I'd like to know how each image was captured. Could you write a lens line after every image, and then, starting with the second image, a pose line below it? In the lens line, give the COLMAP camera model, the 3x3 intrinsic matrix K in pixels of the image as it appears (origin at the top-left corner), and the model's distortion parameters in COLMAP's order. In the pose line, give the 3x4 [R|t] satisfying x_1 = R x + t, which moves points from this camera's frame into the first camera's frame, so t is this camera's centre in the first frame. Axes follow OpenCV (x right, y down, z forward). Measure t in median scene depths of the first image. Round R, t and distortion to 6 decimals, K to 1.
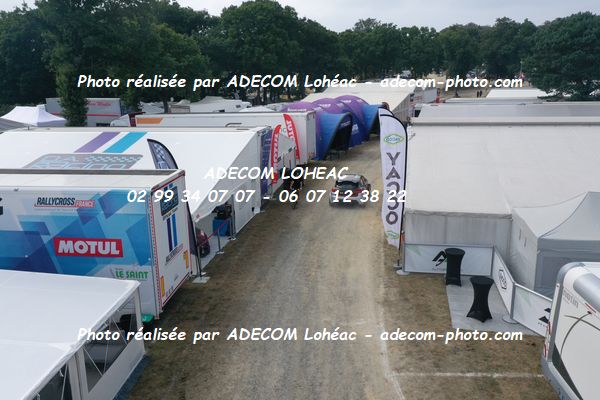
lens RADIAL K [[478.8, 0, 300.0], [0, 478.8, 200.0], [0, 0, 1]] dist [0.013219, 0.004637]
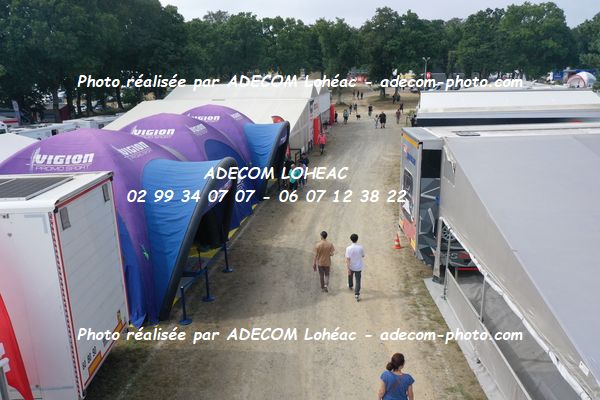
lens RADIAL K [[478.8, 0, 300.0], [0, 478.8, 200.0], [0, 0, 1]] dist [0.013219, 0.004637]
pose [[0.955080, -0.071156, 0.287679, 0.028968], [0.074212, 0.997242, 0.000280, -0.085982], [-0.286905, 0.021082, 0.957727, 0.377741]]
